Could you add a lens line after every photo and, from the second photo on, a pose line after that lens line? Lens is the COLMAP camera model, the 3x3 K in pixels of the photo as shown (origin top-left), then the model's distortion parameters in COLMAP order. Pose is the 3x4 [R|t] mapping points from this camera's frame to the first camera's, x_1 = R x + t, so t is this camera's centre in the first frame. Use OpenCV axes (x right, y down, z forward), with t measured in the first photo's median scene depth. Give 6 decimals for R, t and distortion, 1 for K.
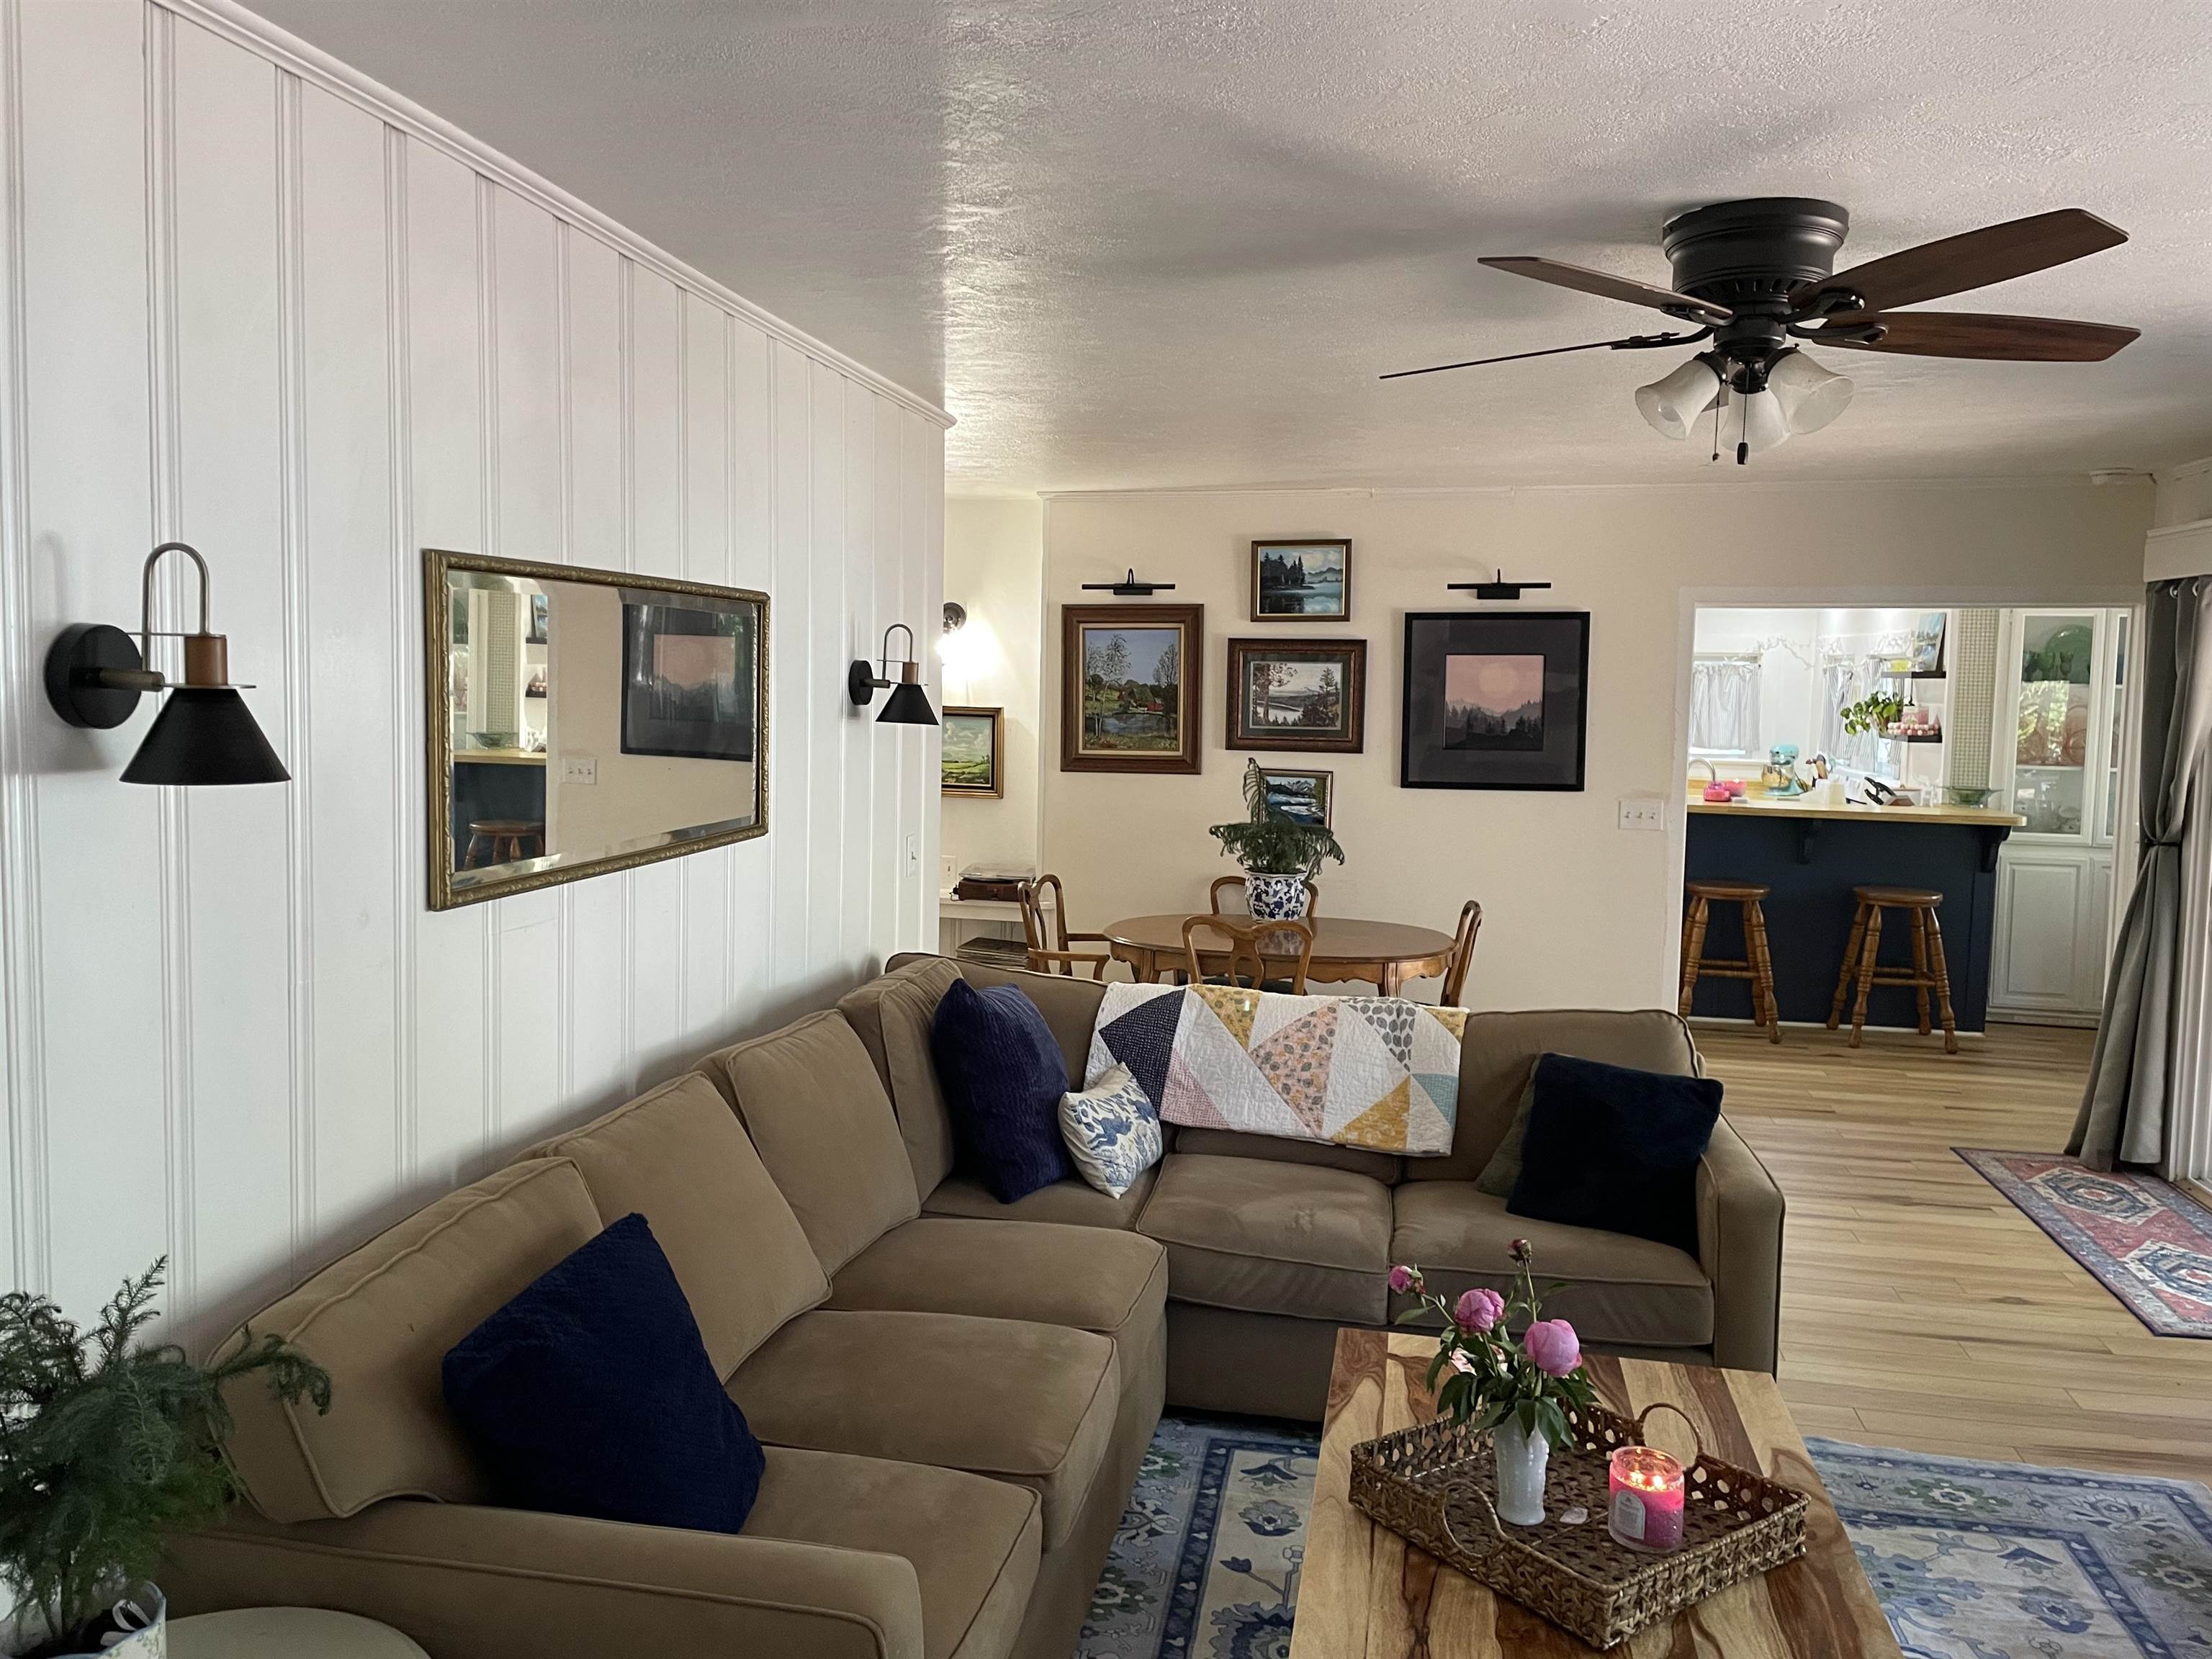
lens RADIAL K [[1658.9, 0, 1106.0], [0, 1658.9, 829.5], [0, 0, 1]] dist [0.110433, -0.160840]
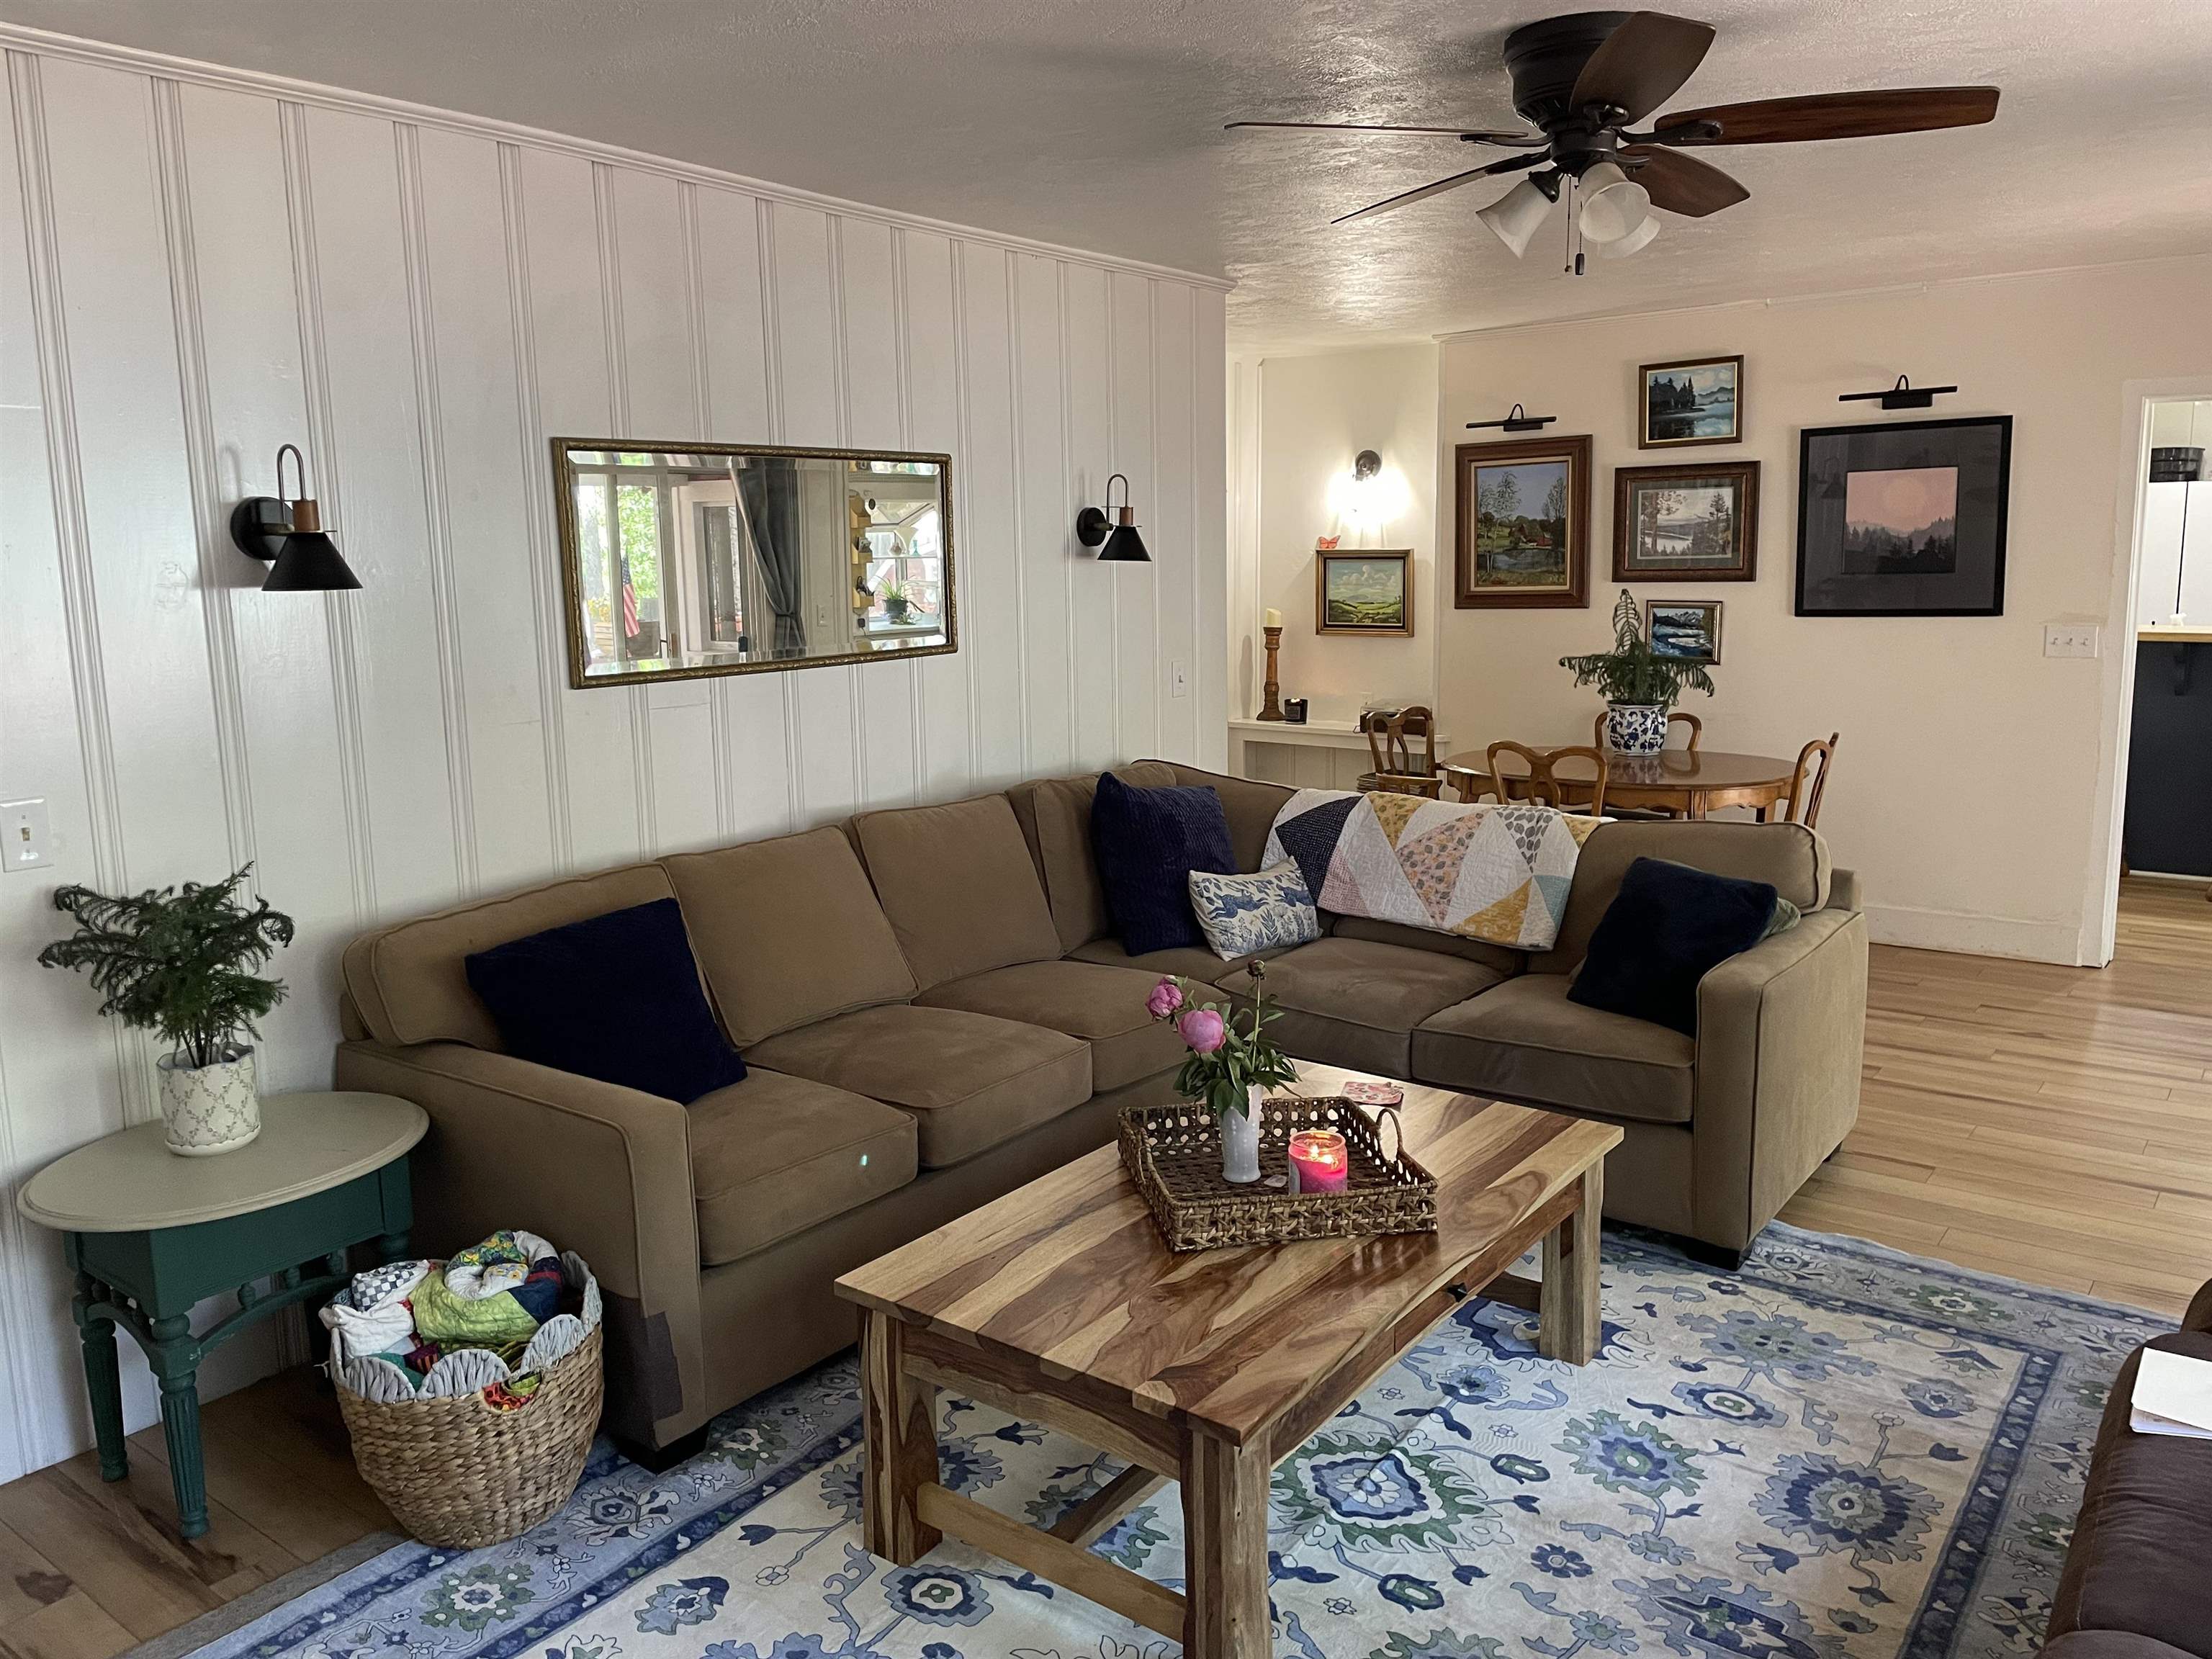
lens RADIAL K [[1658.9, 0, 1106.0], [0, 1658.9, 829.5], [0, 0, 1]] dist [0.110433, -0.160840]
pose [[0.901976, 0.036856, -0.430210, 0.245368], [-0.001919, 0.996683, 0.081363, 0.019235], [0.431782, -0.072562, 0.899055, -0.046902]]
